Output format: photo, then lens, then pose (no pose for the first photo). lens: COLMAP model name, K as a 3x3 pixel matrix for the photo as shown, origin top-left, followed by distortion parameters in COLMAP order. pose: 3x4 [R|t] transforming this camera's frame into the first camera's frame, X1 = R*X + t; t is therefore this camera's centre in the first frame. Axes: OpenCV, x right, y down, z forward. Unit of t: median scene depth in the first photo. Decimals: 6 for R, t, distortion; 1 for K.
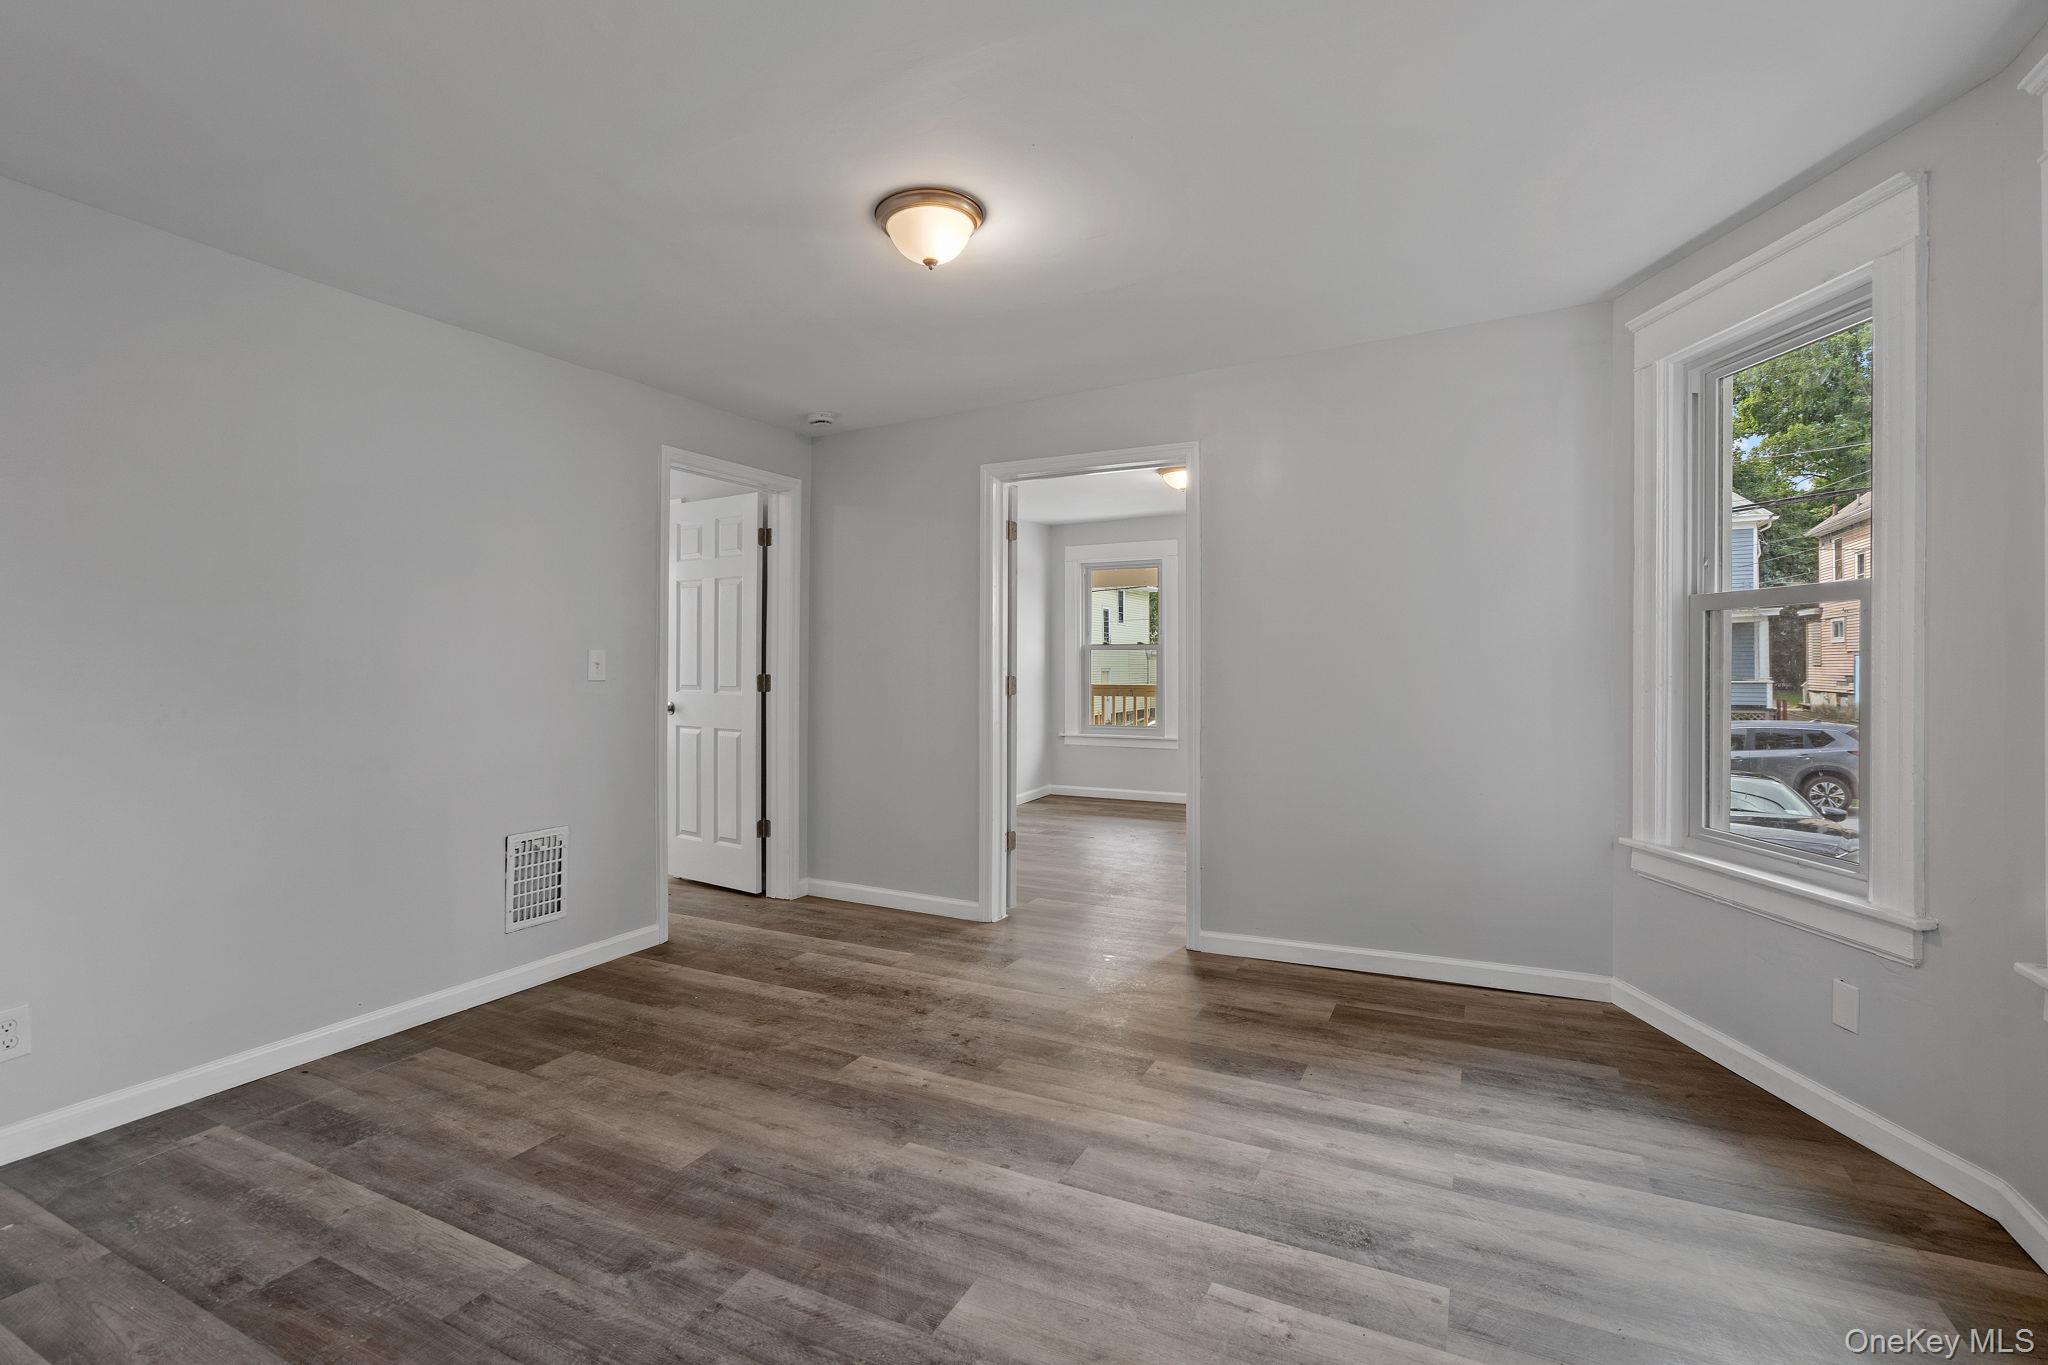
lens RADIAL K [[929.6, 0, 1025.5], [0, 929.6, 664.8], [0, 0, 1]] dist [-0.002746, 0.000673]
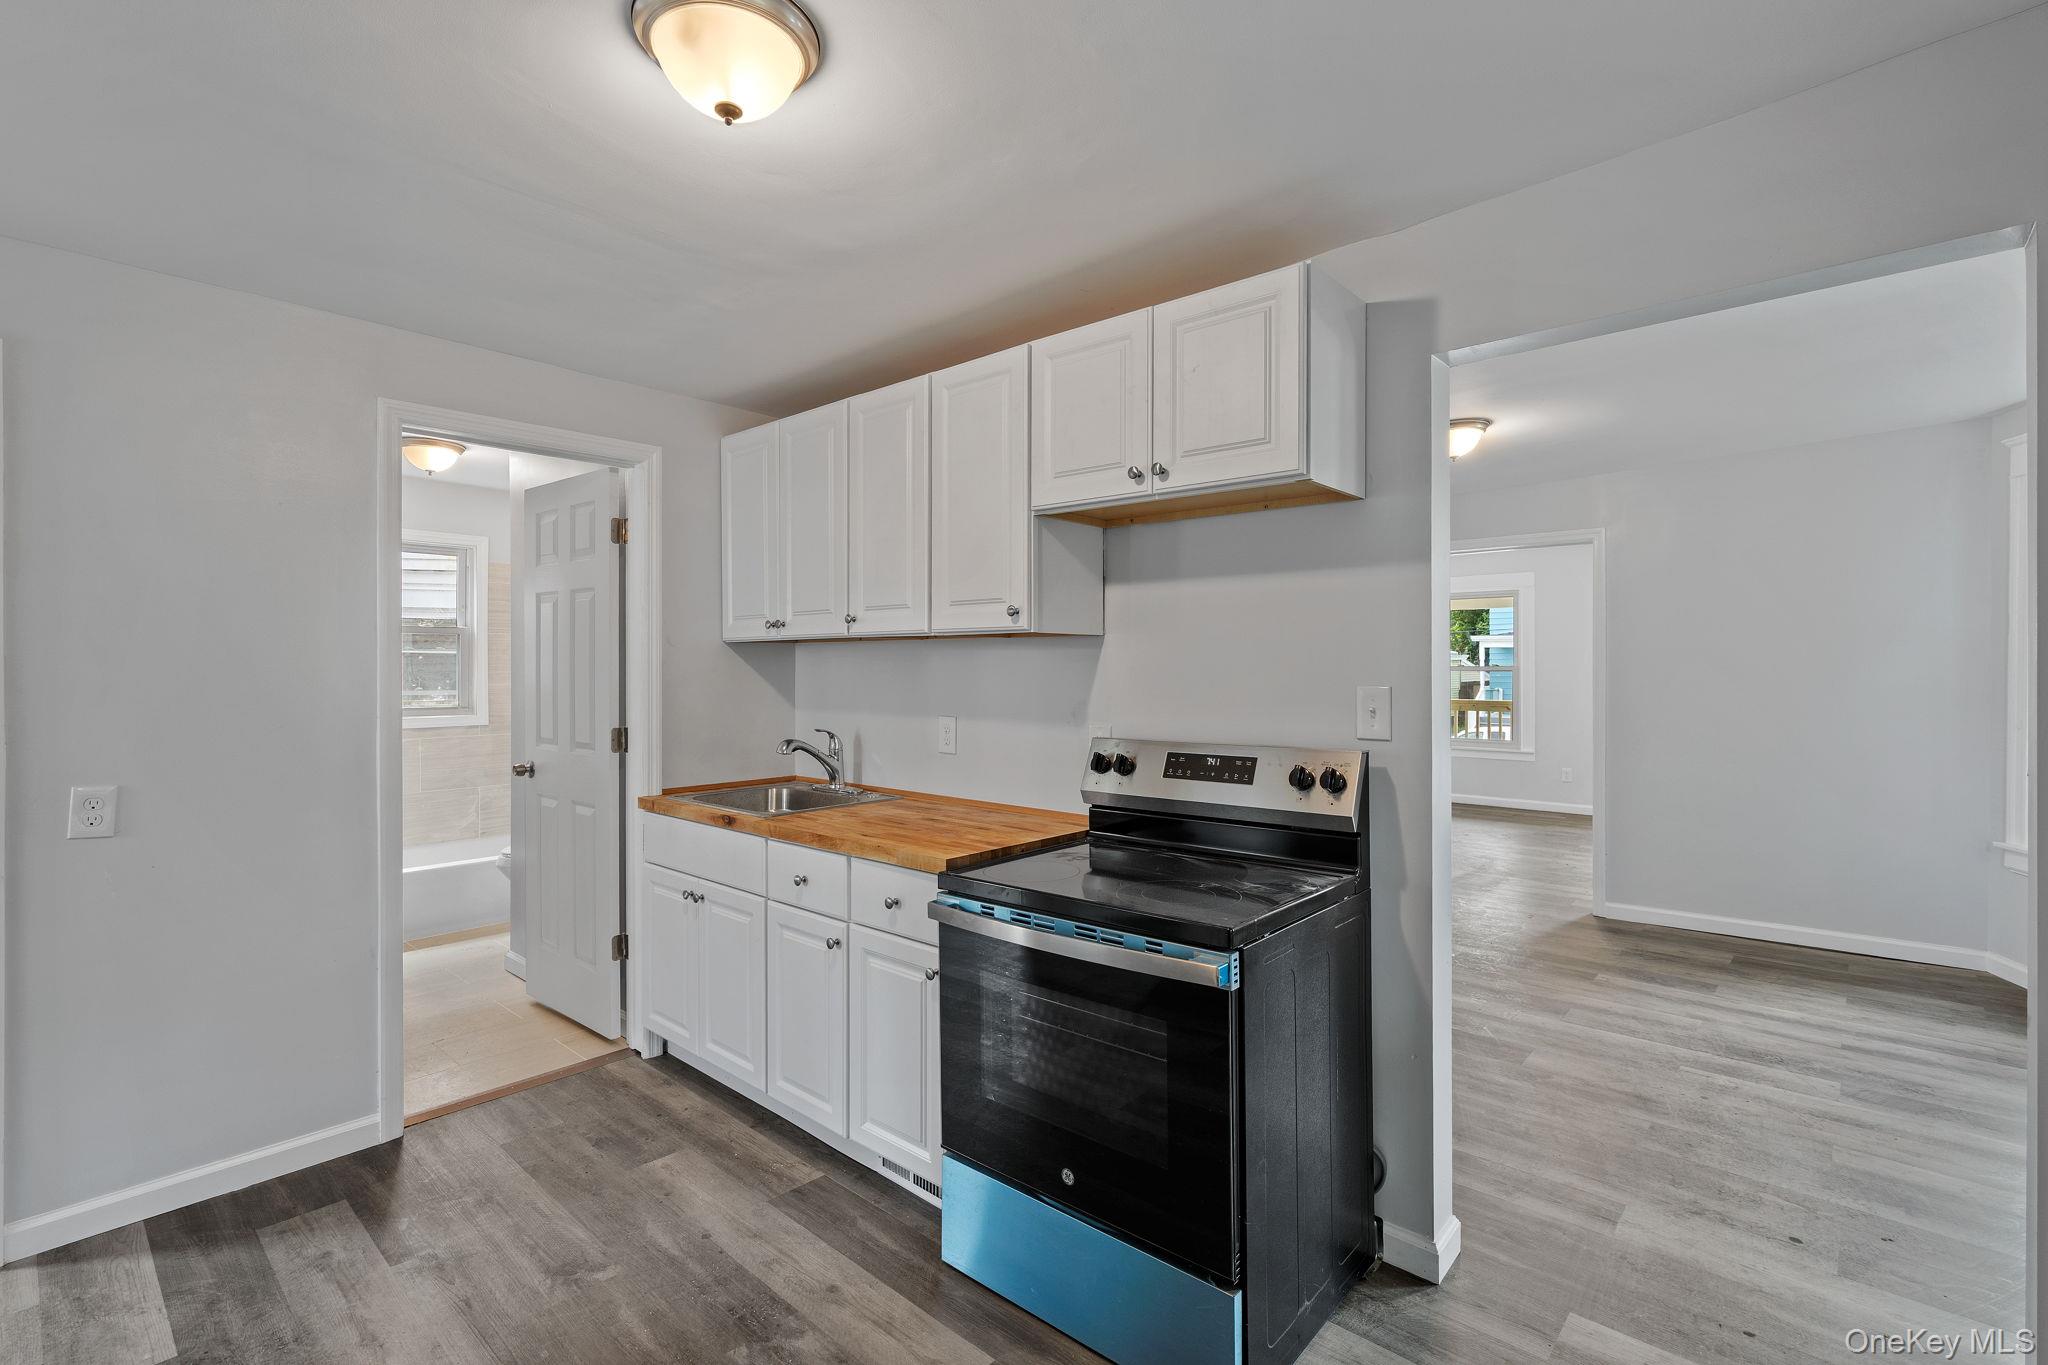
lens RADIAL K [[929.6, 0, 1025.5], [0, 929.6, 664.8], [0, 0, 1]] dist [-0.002746, 0.000673]
pose [[0.960745, 0.000626, -0.277431, -0.389538], [-0.000955, 0.999999, -0.001049, -0.077854], [0.277430, 0.001273, 0.960745, -0.807243]]
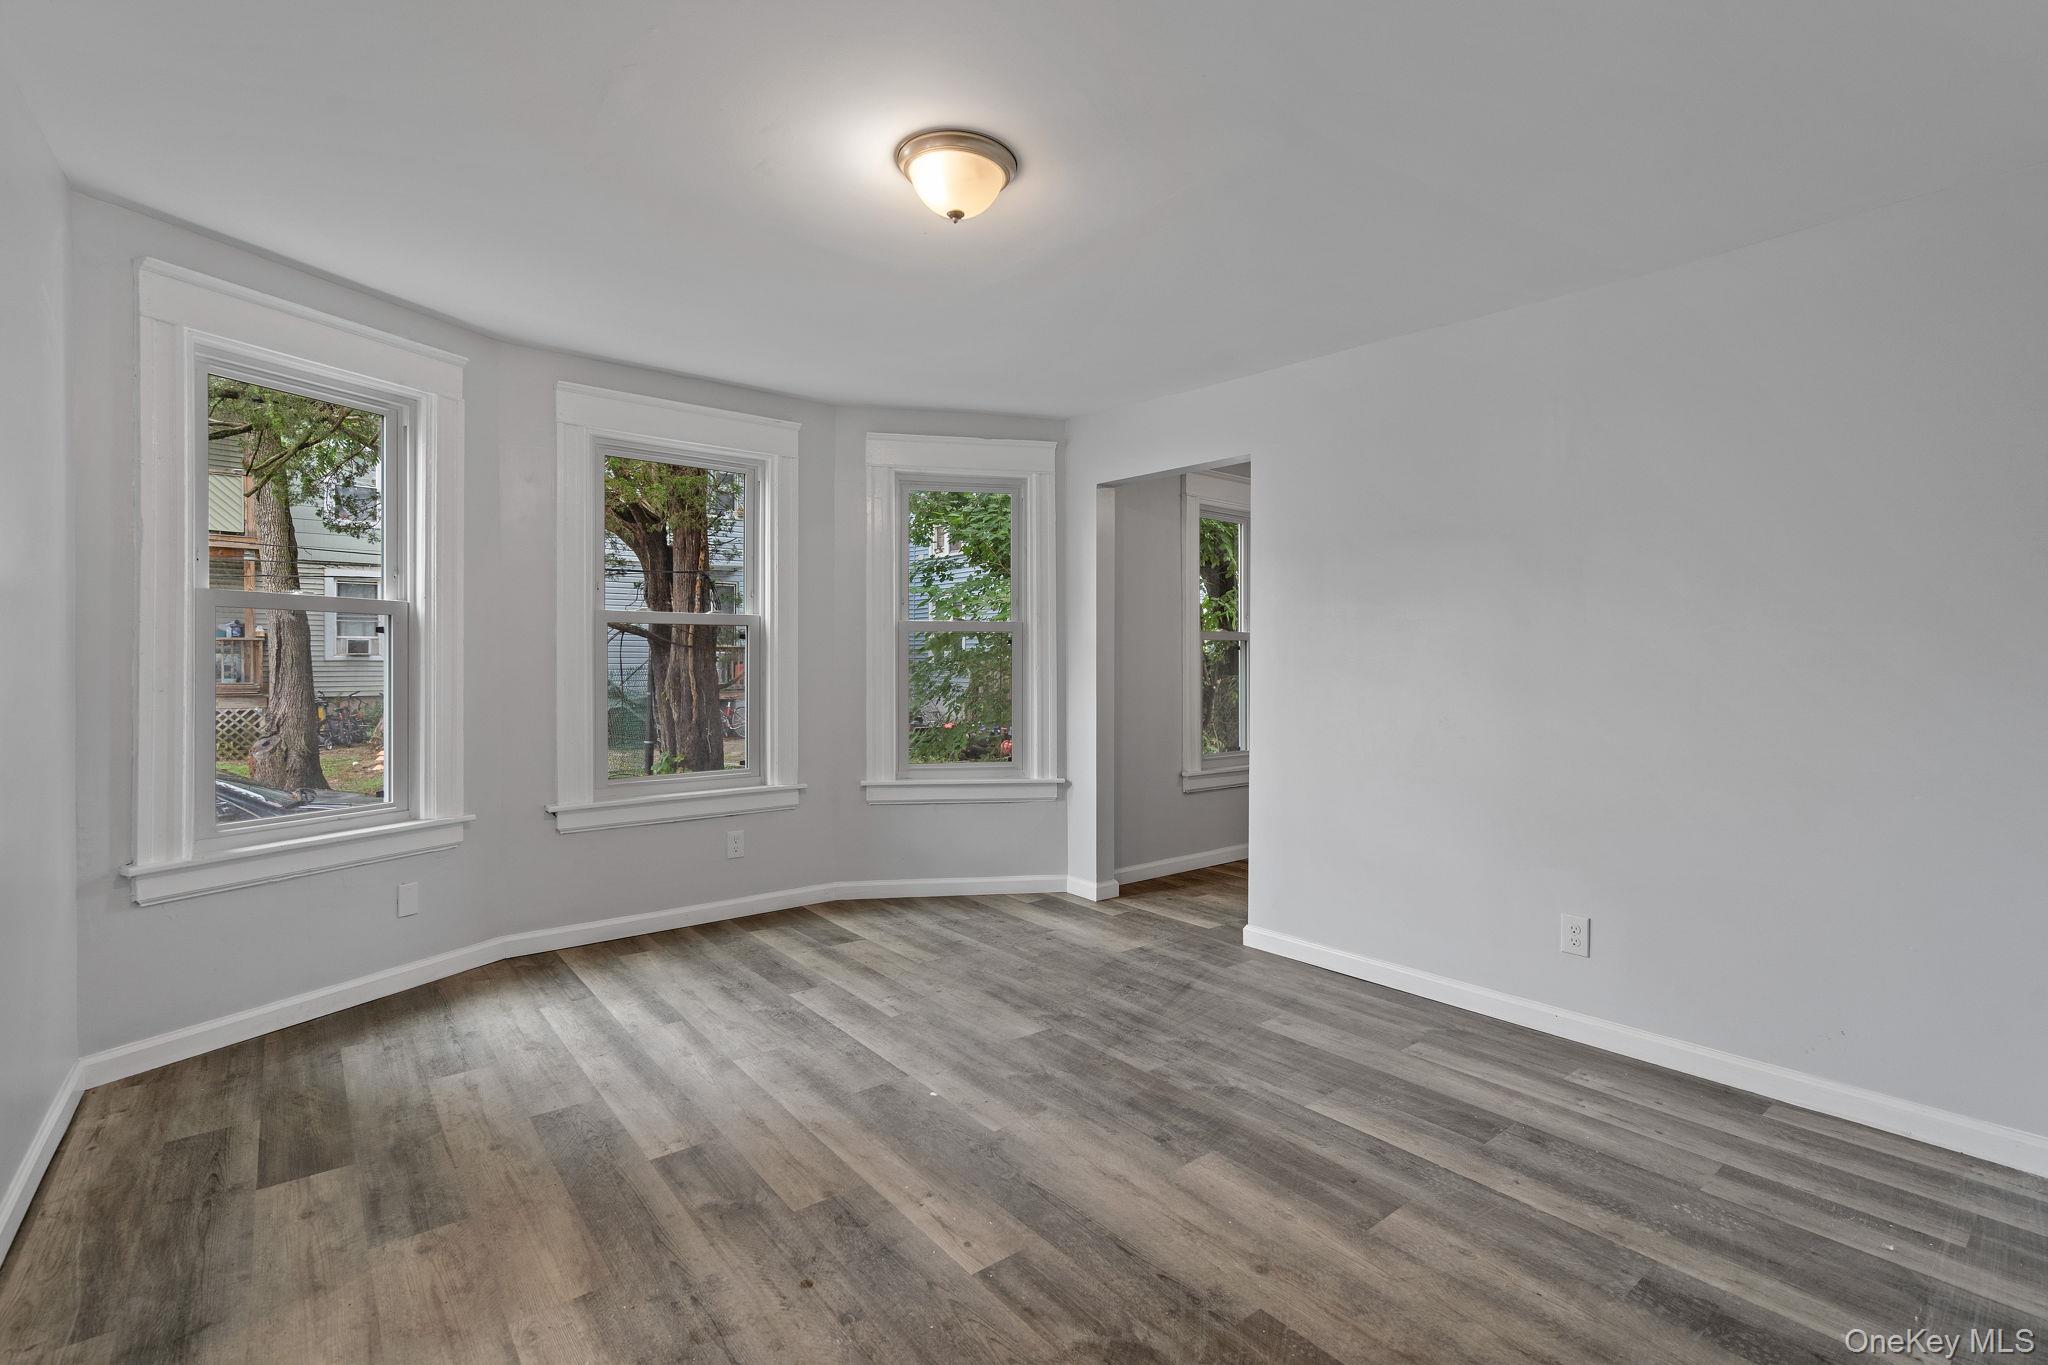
lens RADIAL K [[929.6, 0, 1025.5], [0, 929.6, 664.8], [0, 0, 1]] dist [-0.002746, 0.000673]
pose [[-0.908804, -0.002313, 0.417216, -0.566208], [-0.001909, 0.999997, 0.001385, 0.001859], [-0.417218, 0.000462, -0.908806, 1.866662]]
